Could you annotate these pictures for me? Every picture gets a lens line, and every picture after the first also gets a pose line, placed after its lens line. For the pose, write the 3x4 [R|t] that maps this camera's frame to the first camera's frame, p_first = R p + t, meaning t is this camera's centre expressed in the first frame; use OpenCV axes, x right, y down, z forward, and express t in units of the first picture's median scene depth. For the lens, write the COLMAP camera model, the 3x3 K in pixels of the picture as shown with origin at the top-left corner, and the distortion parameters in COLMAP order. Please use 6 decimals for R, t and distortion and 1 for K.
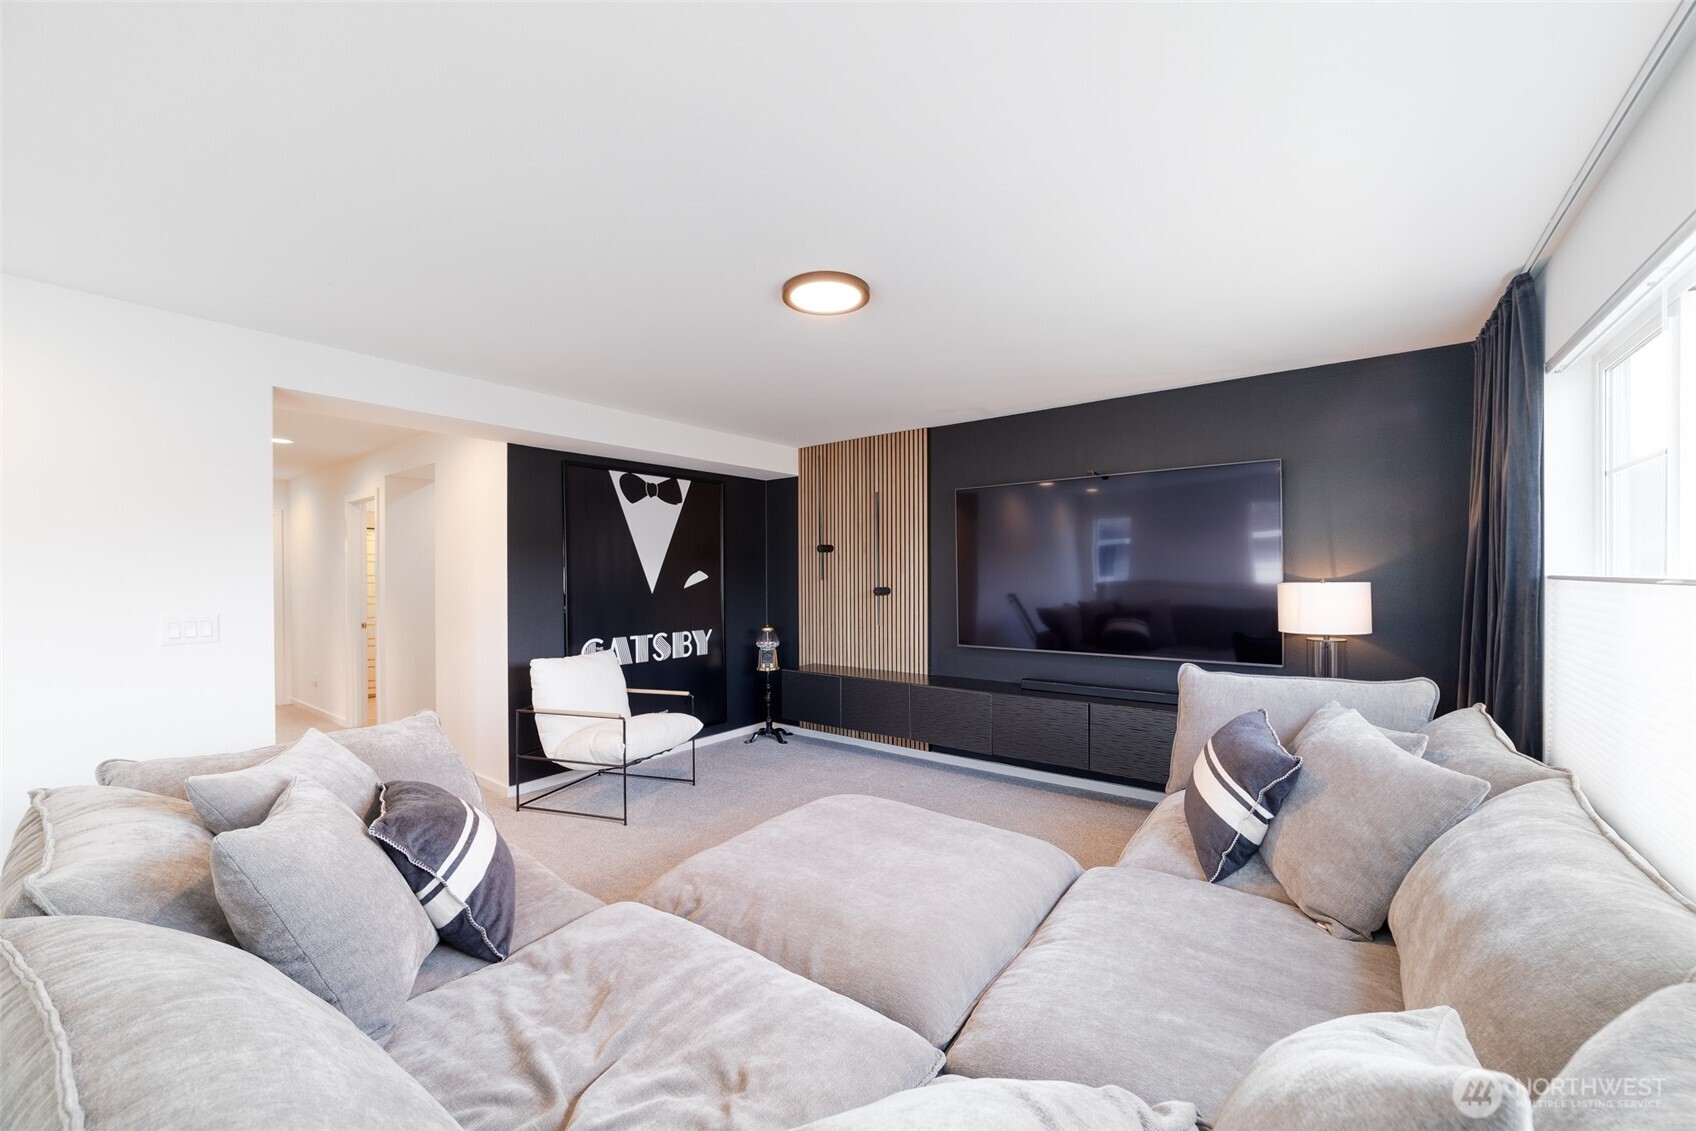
lens RADIAL K [[678.5, 0, 848.0], [0, 678.5, 565.5], [0, 0, 1]] dist [0.000044, 0.000045]
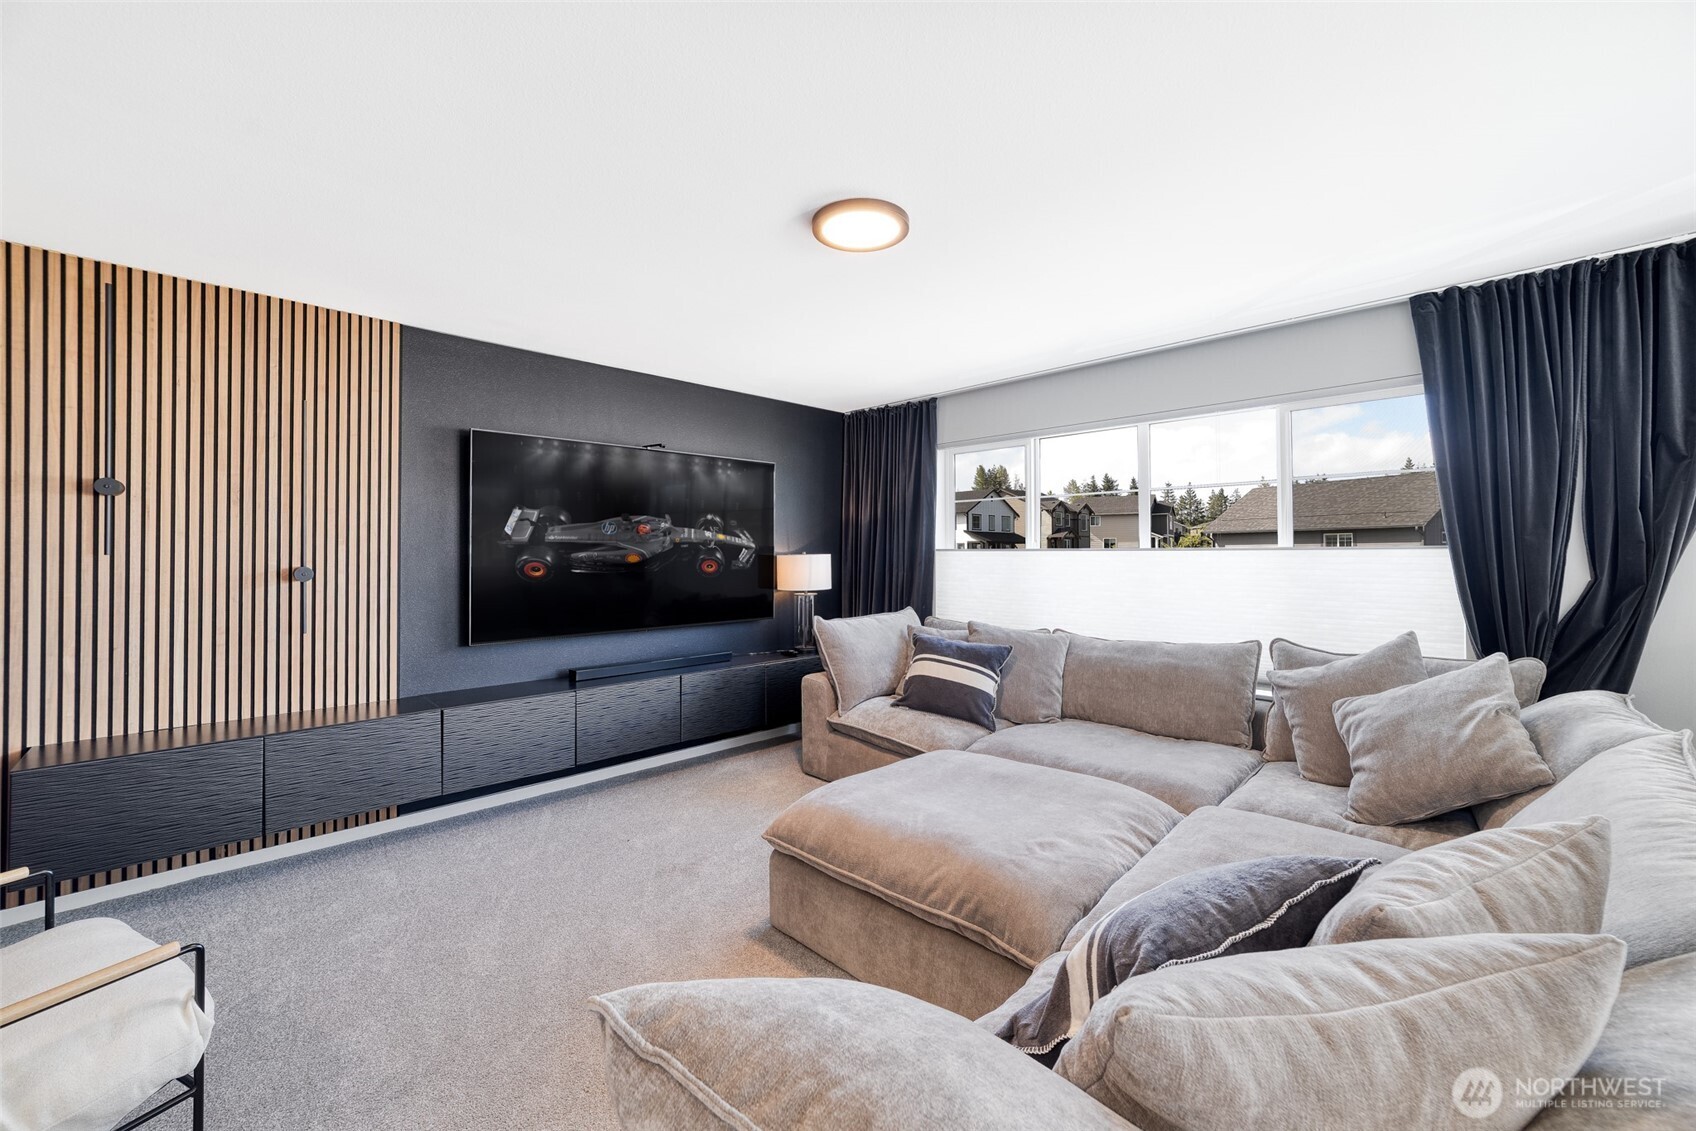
lens RADIAL K [[678.5, 0, 848.0], [0, 678.5, 565.5], [0, 0, 1]] dist [0.000044, 0.000045]
pose [[0.118548, -0.006162, 0.992929, -0.527308], [-0.001098, 0.999979, 0.006337, 0.025259], [-0.992948, -0.001842, 0.118539, 0.524120]]
